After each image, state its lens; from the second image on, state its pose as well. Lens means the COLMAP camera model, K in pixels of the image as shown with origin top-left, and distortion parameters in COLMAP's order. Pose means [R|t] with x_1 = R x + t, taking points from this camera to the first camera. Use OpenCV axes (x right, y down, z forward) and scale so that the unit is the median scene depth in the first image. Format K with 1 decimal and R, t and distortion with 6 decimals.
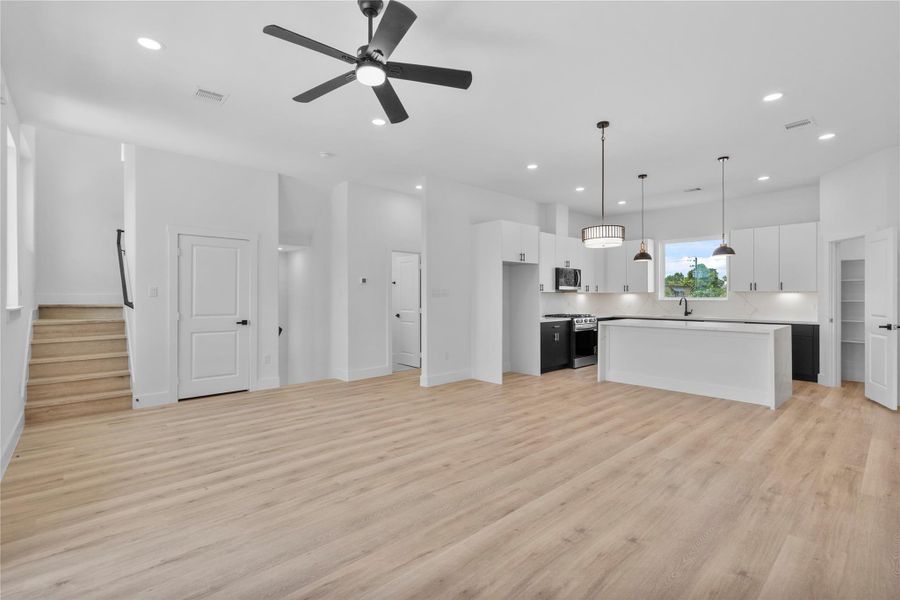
lens RADIAL K [[438.0, 0, 451.8], [0, 438.0, 300.1], [0, 0, 1]] dist [0.001492, 0.001476]
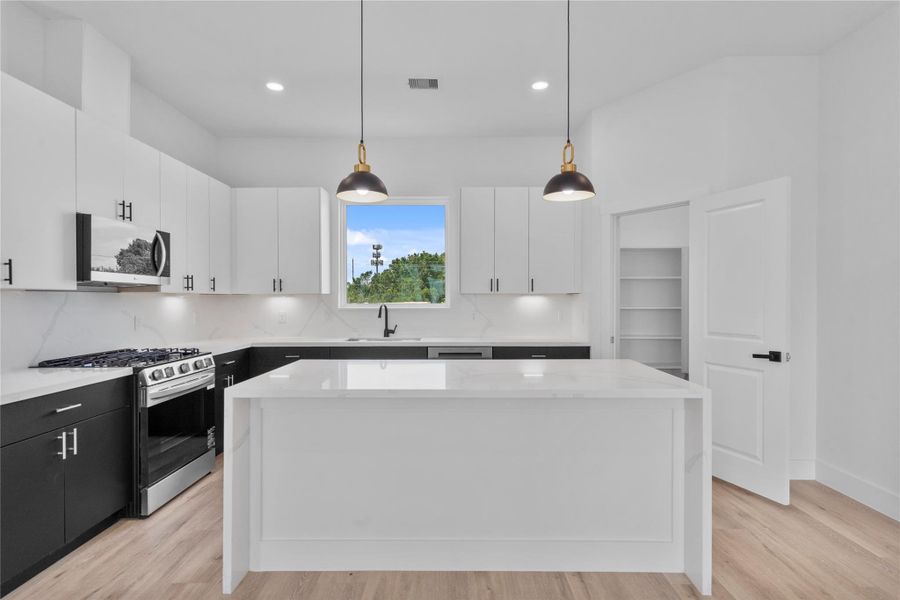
lens RADIAL K [[456.4, 0, 450.6], [0, 456.4, 303.7], [0, 0, 1]] dist [-0.013078, 0.000197]
pose [[0.692407, -0.005599, 0.721485, 0.152050], [0.006362, 0.999978, 0.001655, -0.005209], [-0.721479, 0.003444, 0.692428, 0.468080]]
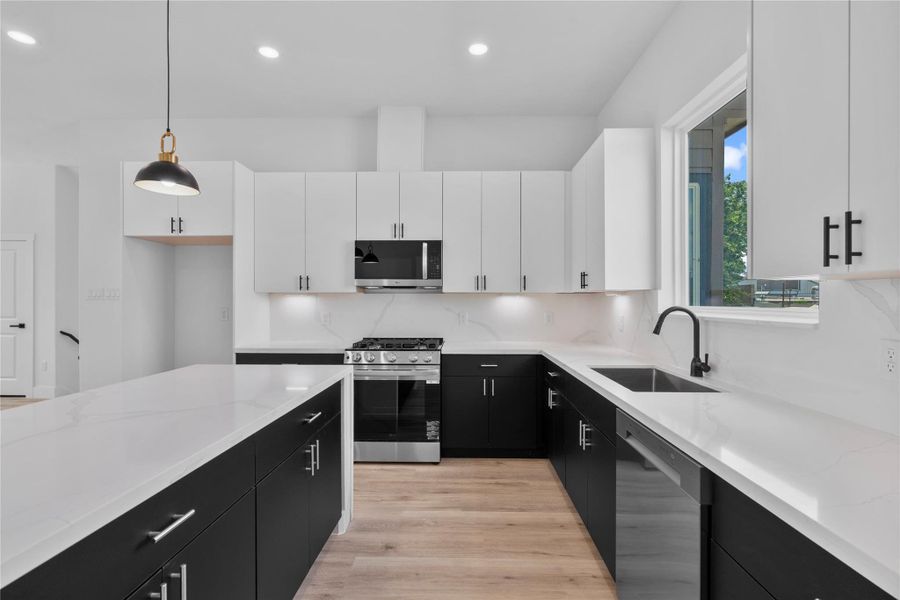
lens RADIAL K [[394.0, 0, 451.6], [0, 394.0, 303.2], [0, 0, 1]] dist [0.015884, -0.000249]
pose [[0.713825, 0.007152, -0.700288, 0.506039], [-0.007782, 0.999967, 0.002280, -0.006099], [0.700281, 0.003822, 0.713857, 0.625317]]
